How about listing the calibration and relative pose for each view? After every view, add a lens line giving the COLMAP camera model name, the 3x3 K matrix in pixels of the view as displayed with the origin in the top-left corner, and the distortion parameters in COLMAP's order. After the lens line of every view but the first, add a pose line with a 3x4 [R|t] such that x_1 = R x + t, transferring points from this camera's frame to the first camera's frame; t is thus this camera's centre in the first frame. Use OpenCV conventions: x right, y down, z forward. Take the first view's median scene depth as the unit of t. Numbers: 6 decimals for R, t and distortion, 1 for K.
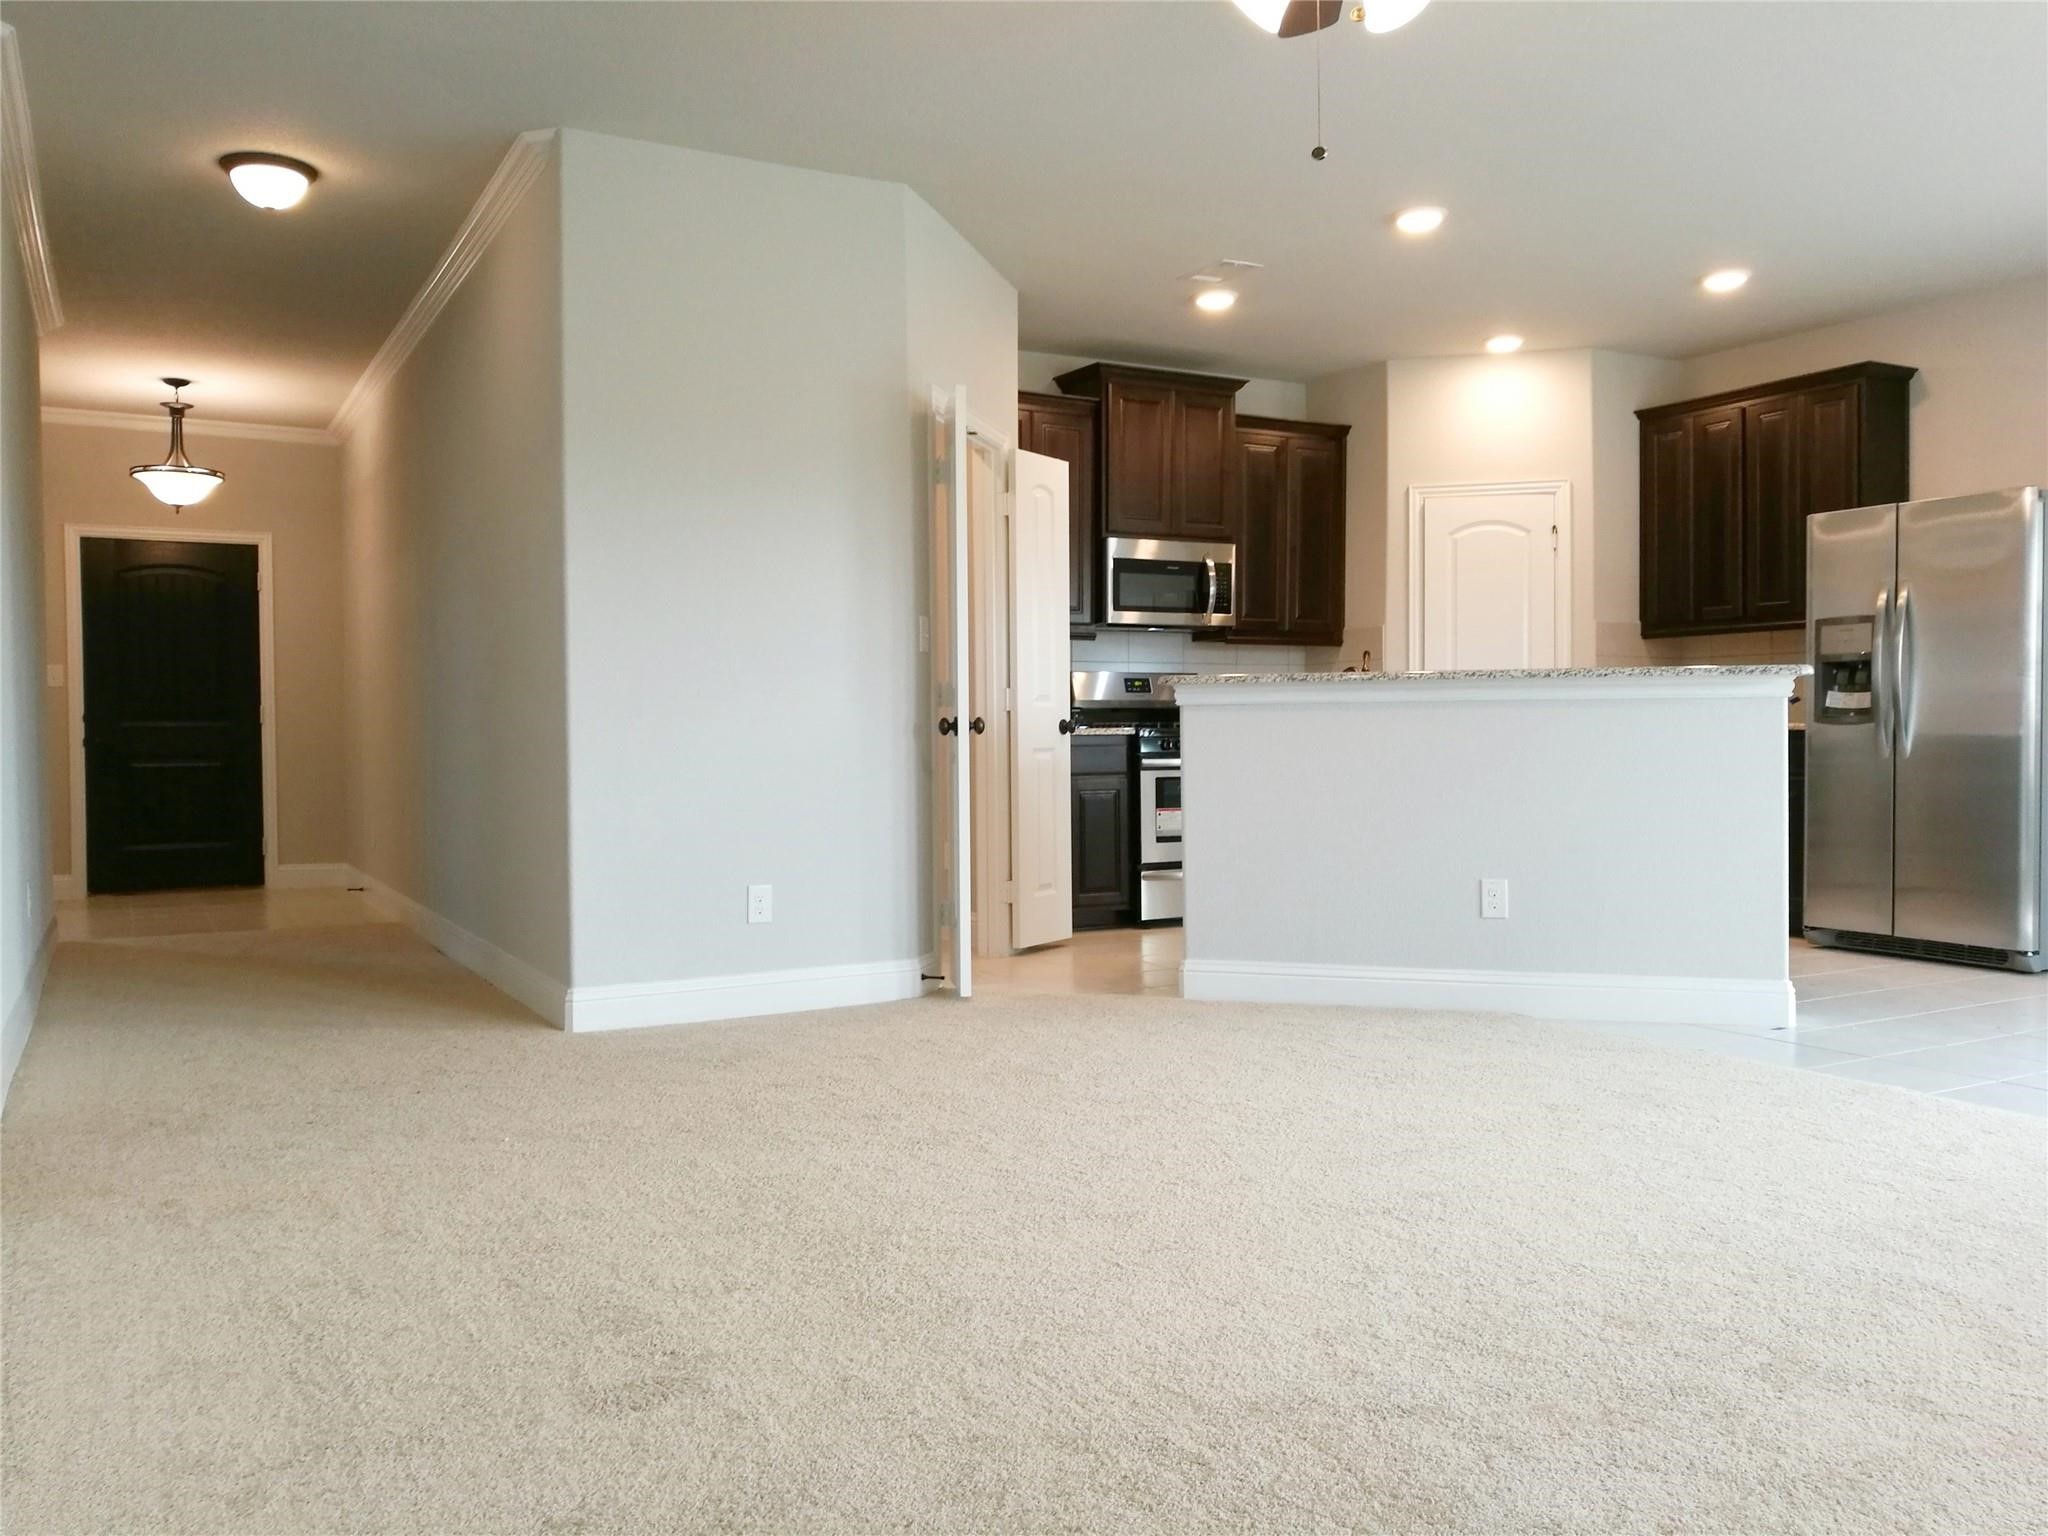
lens RADIAL K [[1601.4, 0, 971.2], [0, 1601.4, 755.5], [0, 0, 1]] dist [0.001194, -0.004419]
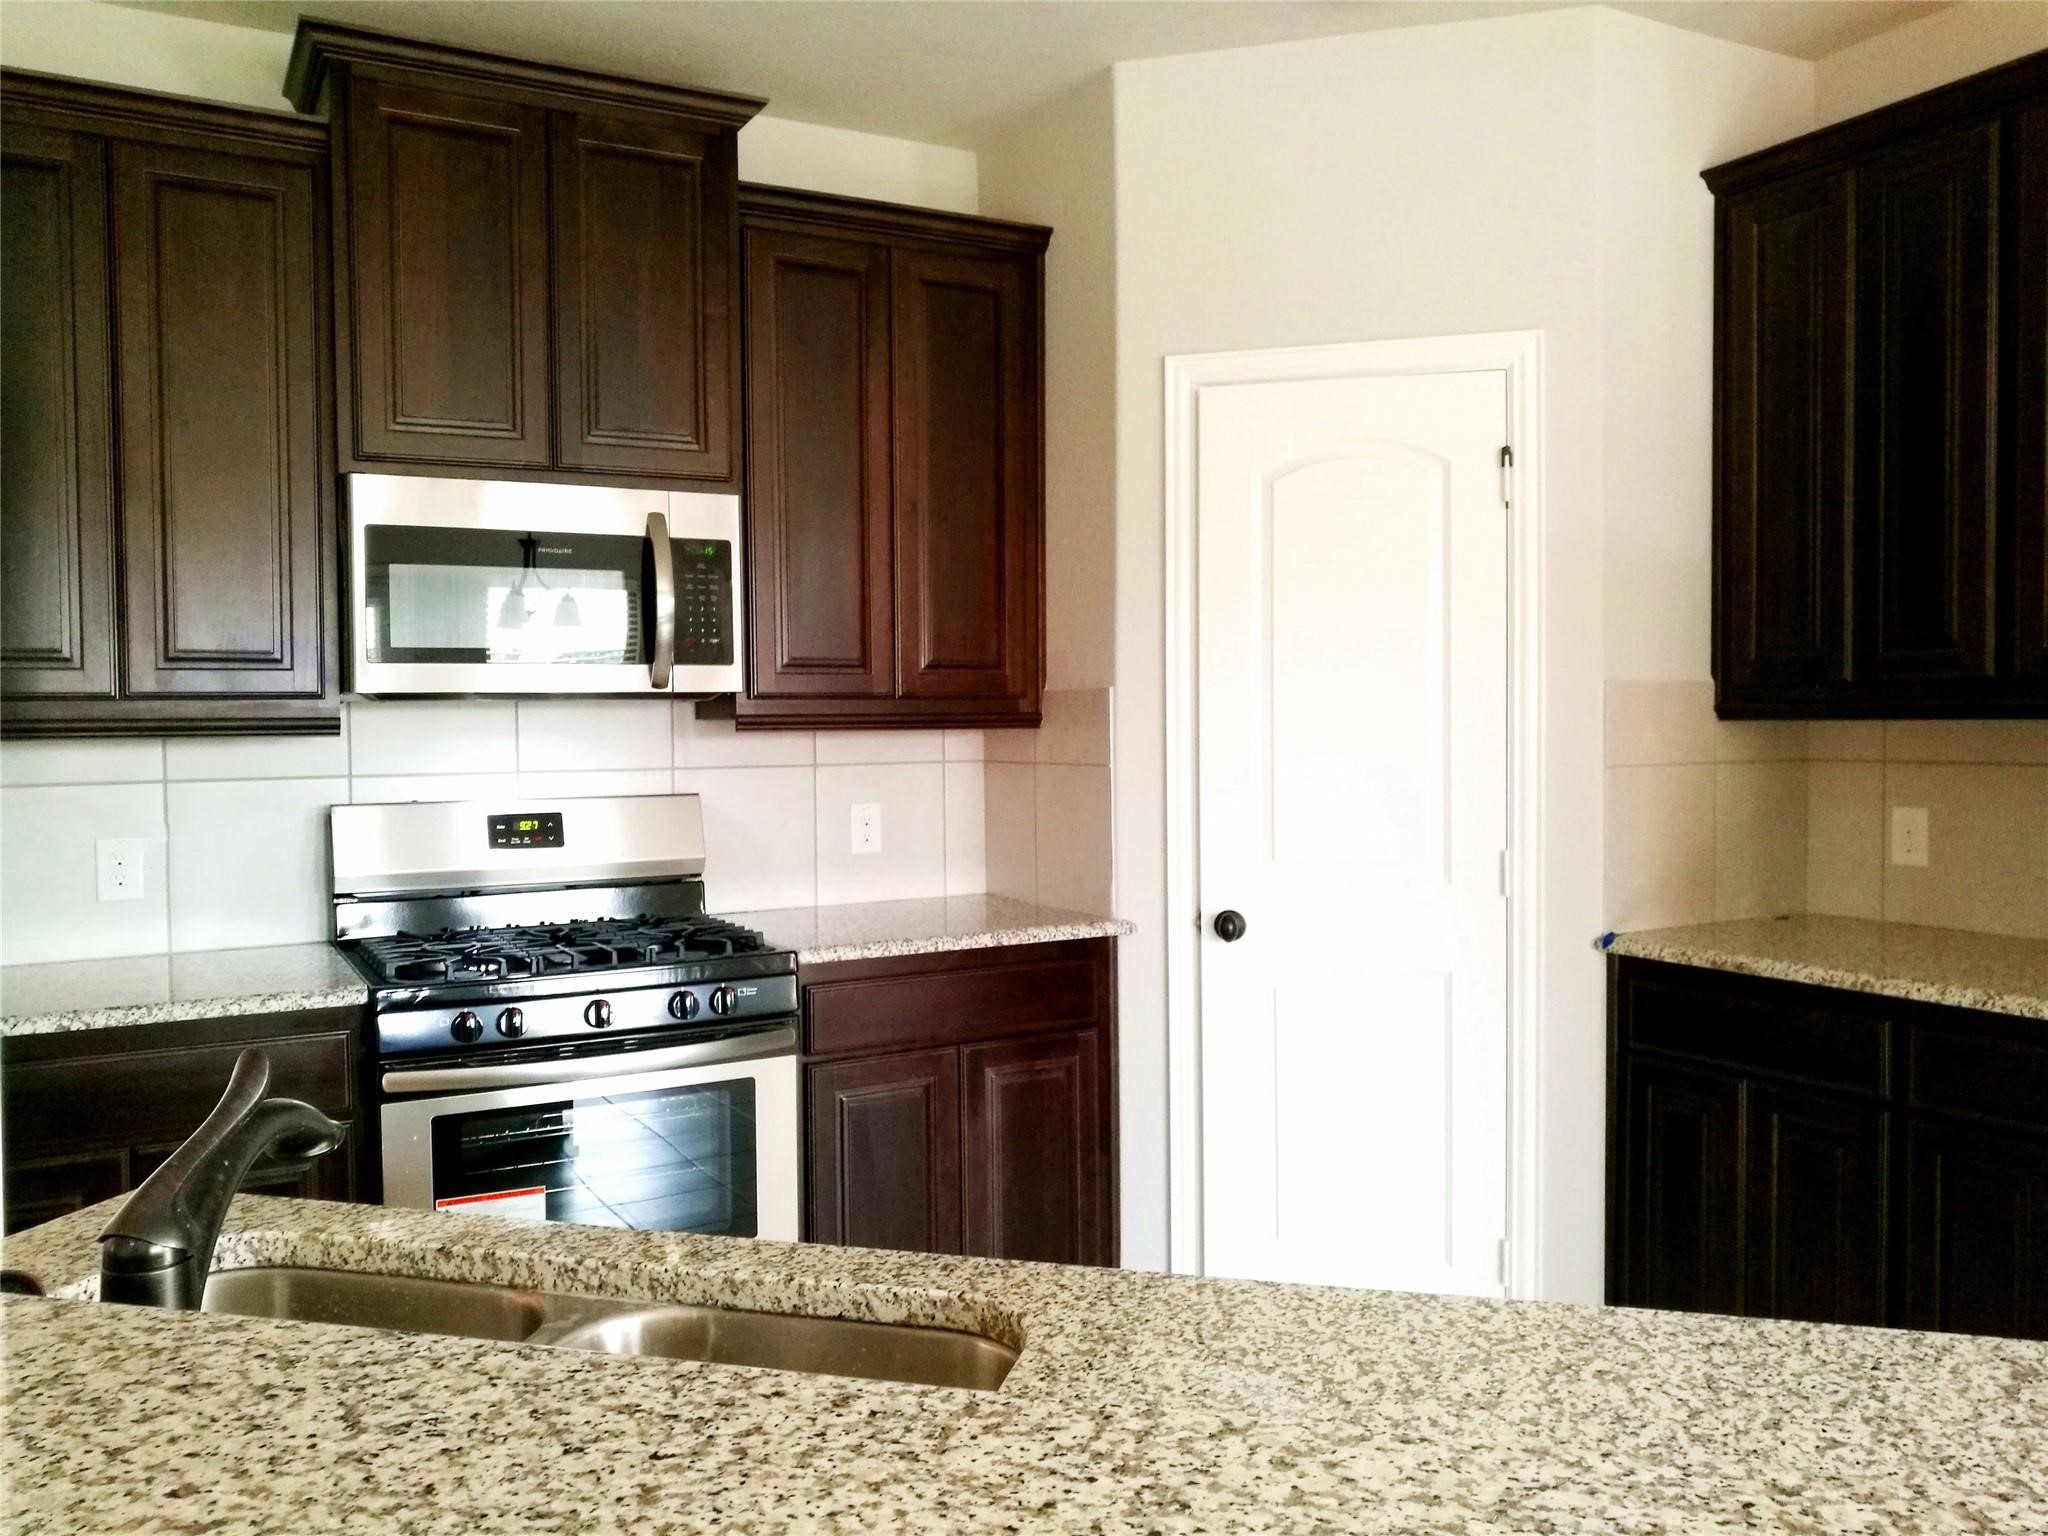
lens RADIAL K [[1601.4, 0, 1009.8], [0, 1601.4, 778.1], [0, 0, 1]] dist [0.001194, -0.004419]
pose [[0.999846, -0.003053, 0.017284, 0.228856], [0.002609, 0.999667, 0.025667, -0.069530], [-0.017357, -0.025618, 0.999521, 0.588831]]
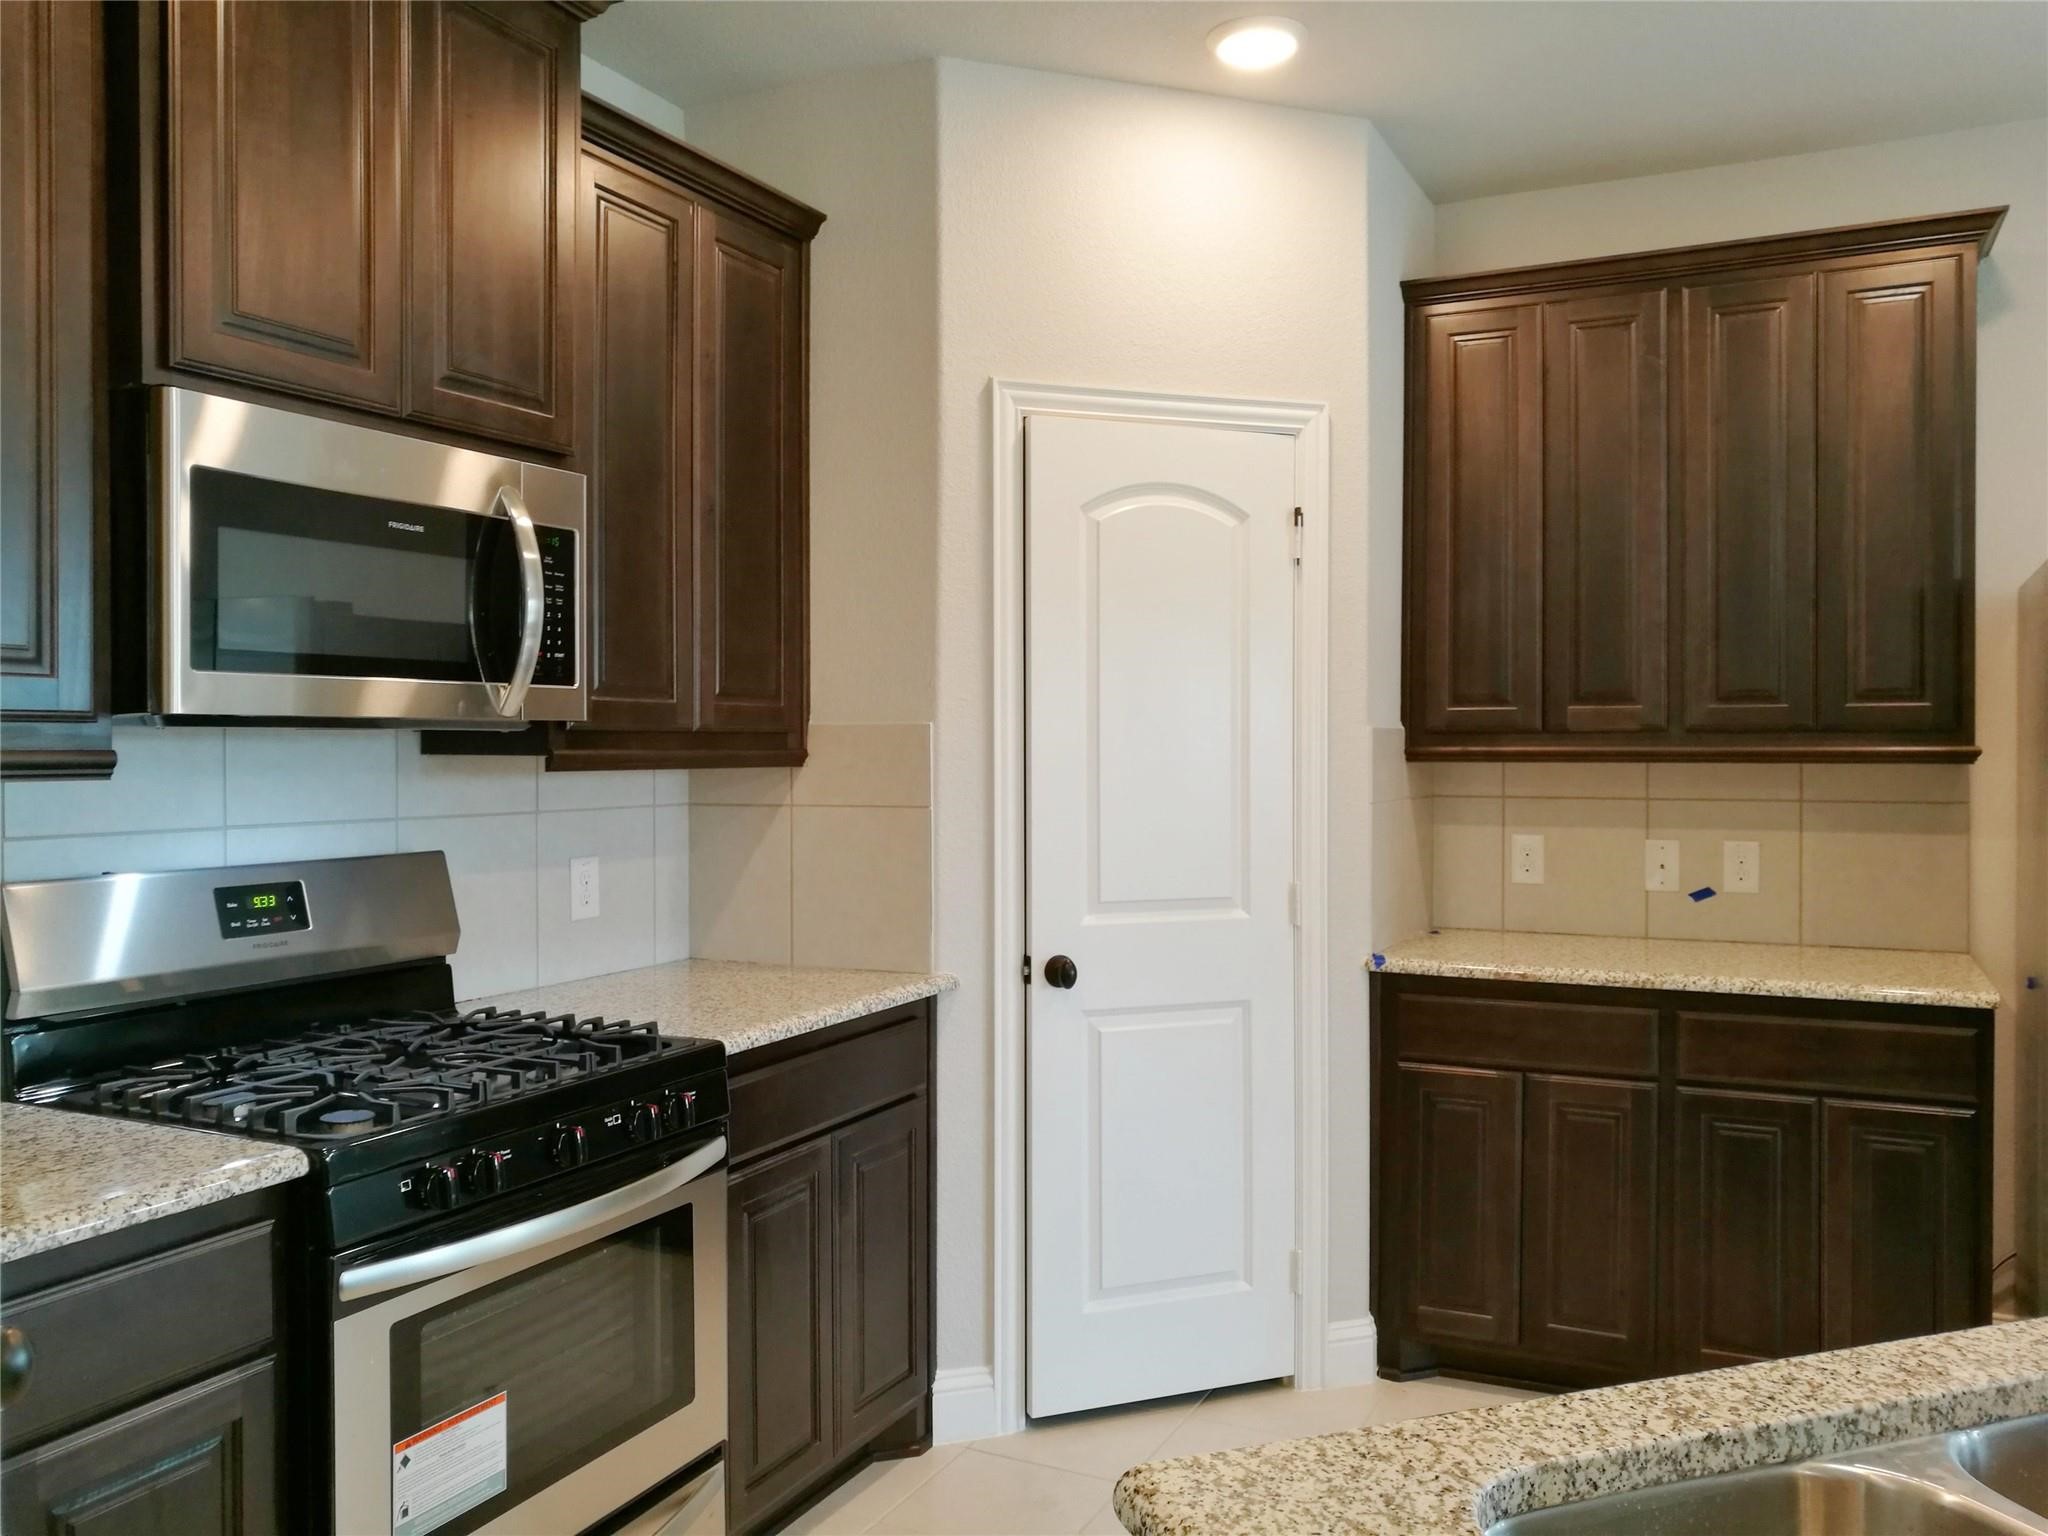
lens RADIAL K [[1601.4, 0, 1019.3], [0, 1601.4, 778.9], [0, 0, 1]] dist [0.001194, -0.004419]
pose [[0.810345, -0.004371, 0.585937, 0.043486], [0.001380, 0.999984, 0.005552, -0.071256], [-0.585951, -0.003691, 0.810338, 0.685437]]
